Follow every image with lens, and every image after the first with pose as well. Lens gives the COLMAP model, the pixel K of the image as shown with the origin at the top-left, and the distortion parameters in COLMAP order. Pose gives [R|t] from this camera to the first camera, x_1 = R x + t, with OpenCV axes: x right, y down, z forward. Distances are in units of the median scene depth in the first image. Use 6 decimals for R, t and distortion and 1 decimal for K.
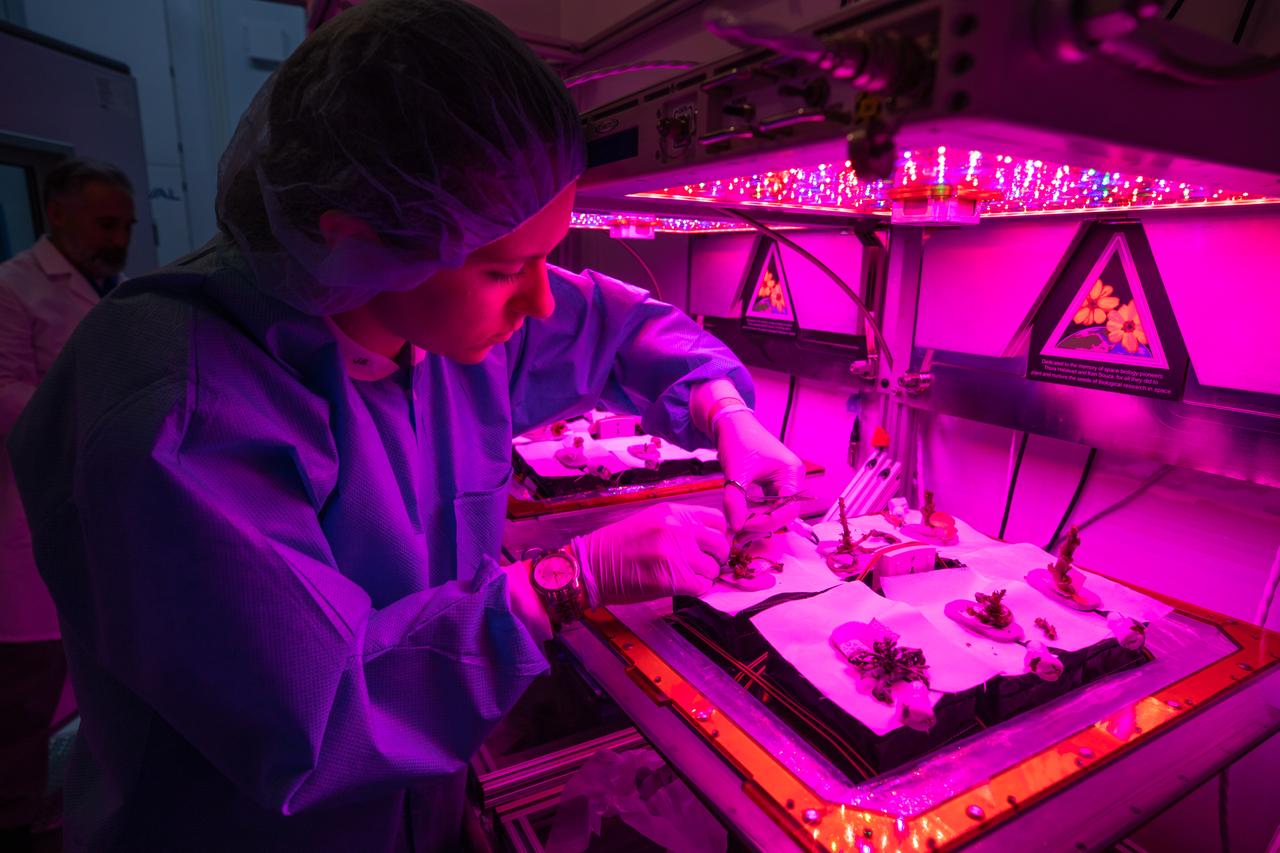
lens RADIAL K [[714.2, 0, 631.0], [0, 714.2, 452.5], [0, 0, 1]] dist [0.014571, -0.000595]
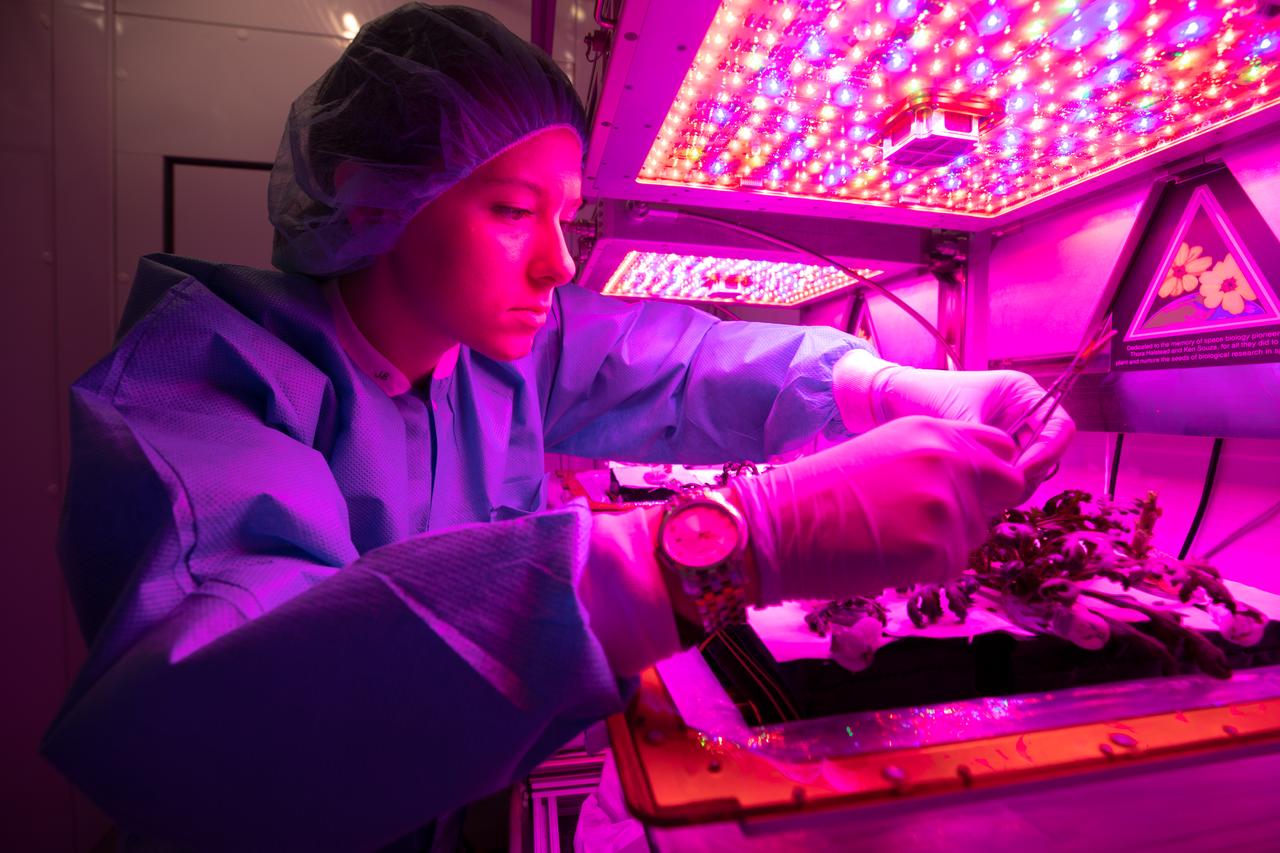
lens RADIAL K [[573.7, 0, 646.6], [0, 573.7, 438.2], [0, 0, 1]] dist [0.005364, 0.002143]
pose [[0.955672, 0.029245, -0.292976, 0.181525], [-0.092111, 0.974804, -0.203156, 0.154743], [0.279653, 0.221137, 0.934287, 0.157630]]
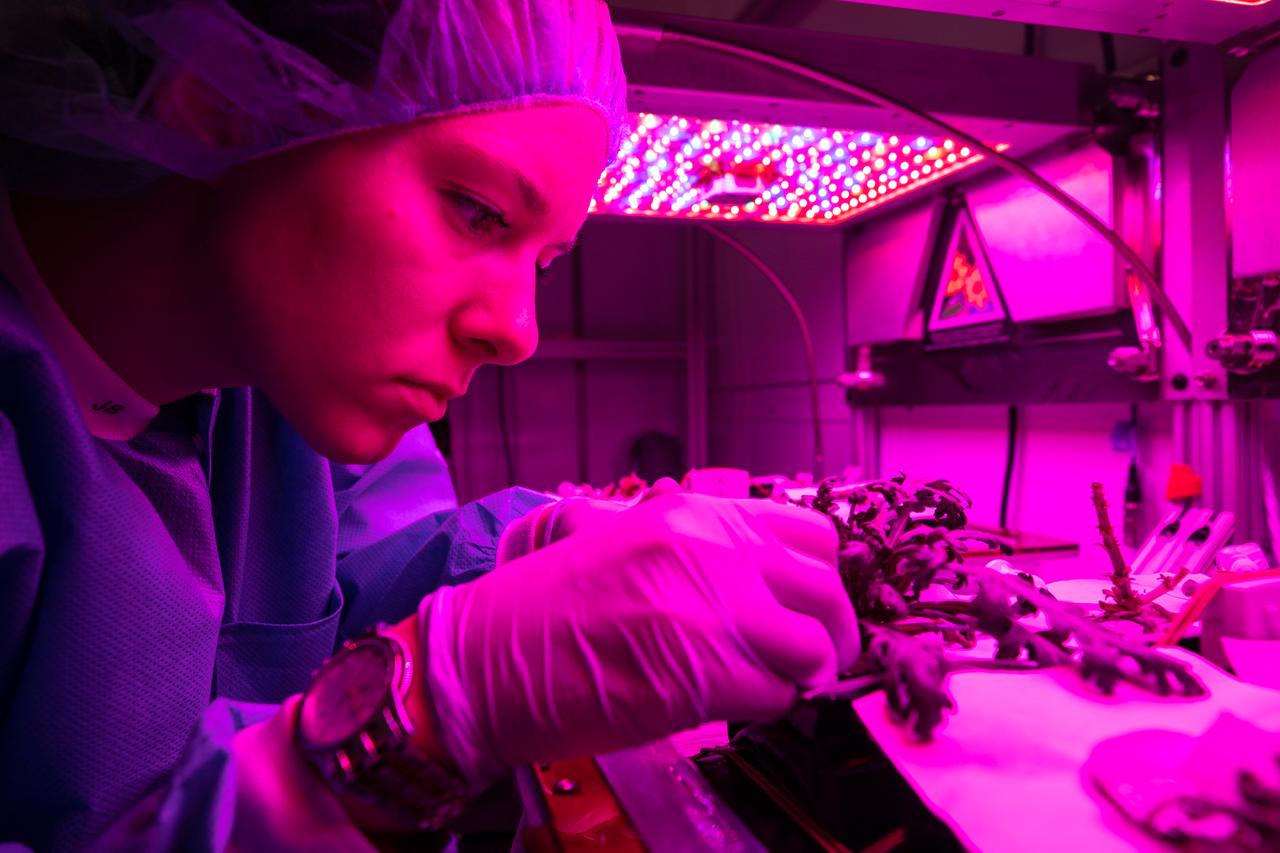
lens RADIAL K [[838.3, 0, 628.1], [0, 838.3, 429.2], [0, 0, 1]] dist [0.001444, 0.004530]
pose [[0.971231, -0.022014, -0.237119, 0.099950], [-0.036240, 0.970457, -0.238536, 0.123789], [0.235365, 0.240266, 0.941741, 0.319029]]
